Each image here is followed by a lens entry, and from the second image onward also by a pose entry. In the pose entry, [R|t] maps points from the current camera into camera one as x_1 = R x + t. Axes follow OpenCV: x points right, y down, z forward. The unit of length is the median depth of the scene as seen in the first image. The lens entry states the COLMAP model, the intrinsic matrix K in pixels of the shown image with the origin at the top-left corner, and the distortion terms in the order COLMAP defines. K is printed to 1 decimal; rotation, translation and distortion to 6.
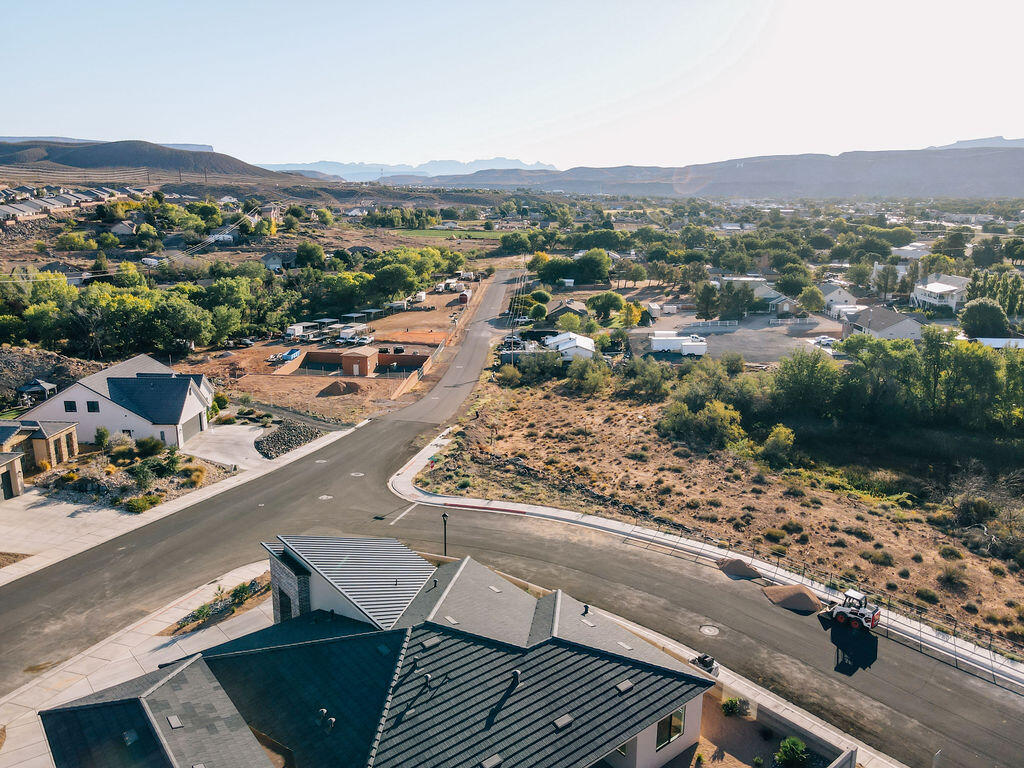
lens RADIAL K [[744.8, 0, 512.0], [0, 744.8, 384.0], [0, 0, 1]] dist [0.003912, 0.028837]
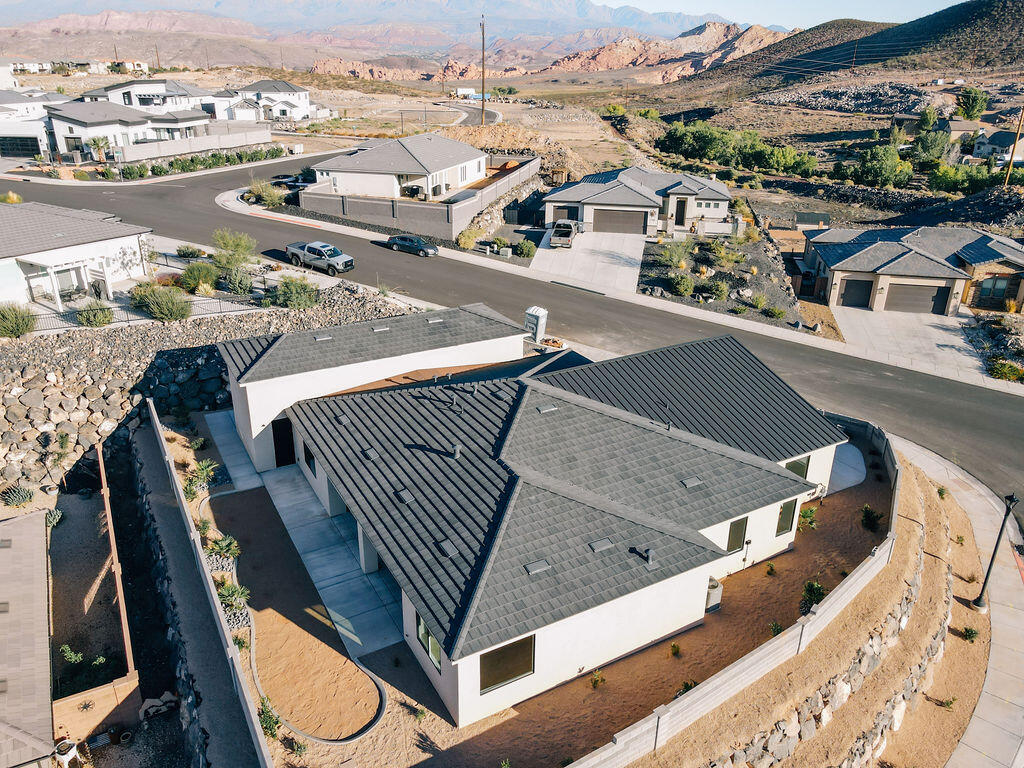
lens RADIAL K [[744.8, 0, 512.0], [0, 744.8, 384.0], [0, 0, 1]] dist [0.003912, 0.028837]
pose [[-0.162420, 0.375909, -0.912312, 0.211891], [-0.250842, 0.878483, 0.406628, -0.017640], [0.954305, 0.294890, -0.048389, 0.289960]]
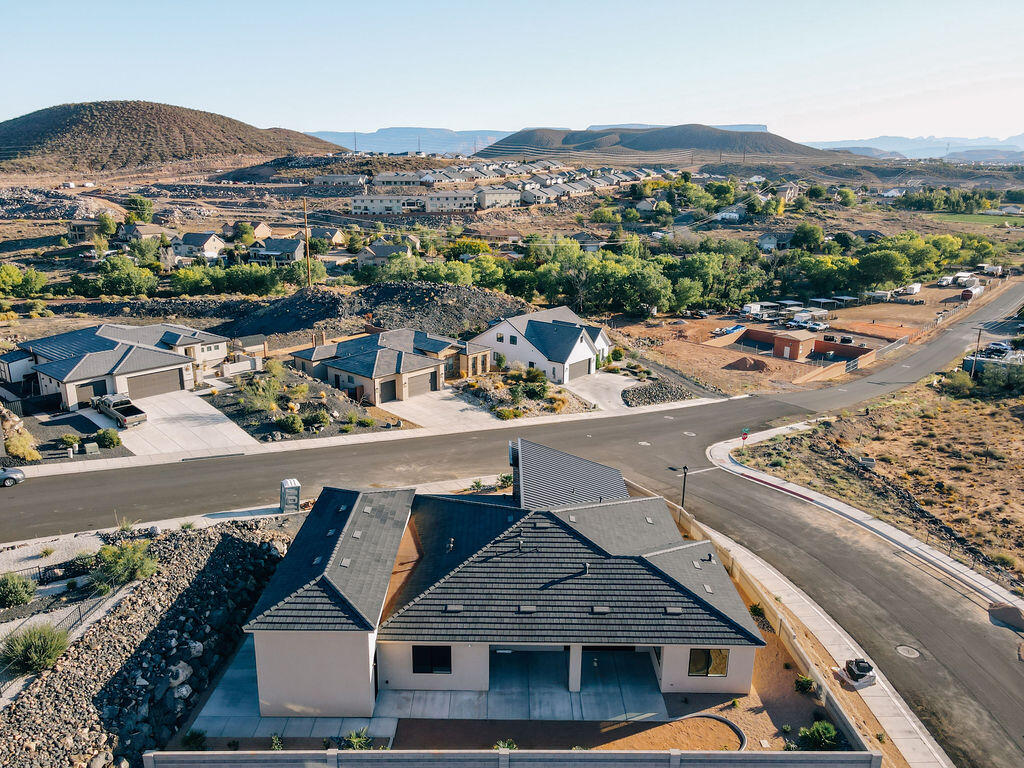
lens RADIAL K [[744.8, 0, 512.0], [0, 744.8, 384.0], [0, 0, 1]] dist [0.003912, 0.028837]
pose [[0.781060, 0.171838, -0.600348, 0.161493], [-0.156320, 0.984586, 0.078444, 0.003058], [0.604574, 0.032577, 0.795882, -0.020246]]
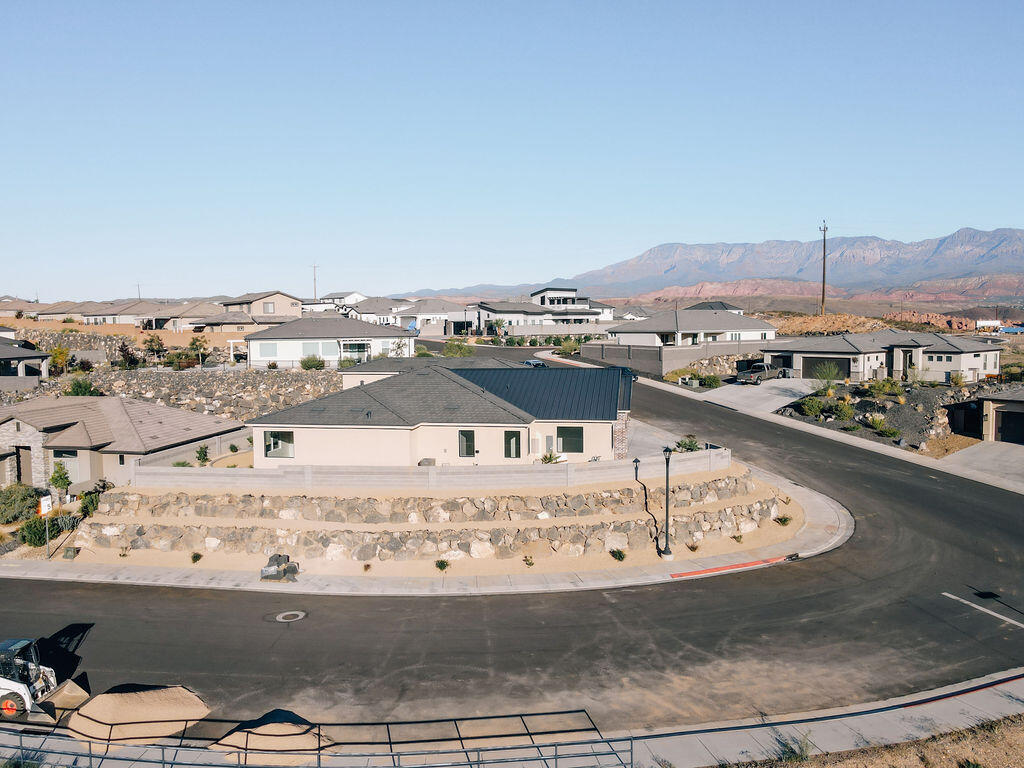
lens RADIAL K [[759.5, 0, 512.0], [0, 759.5, 384.0], [0, 0, 1]] dist [0.012908, 0.005918]
pose [[-0.755539, 0.053549, -0.652912, 0.222324], [-0.152032, 0.955111, 0.254263, -0.021136], [0.637219, 0.291369, -0.713482, 0.632402]]
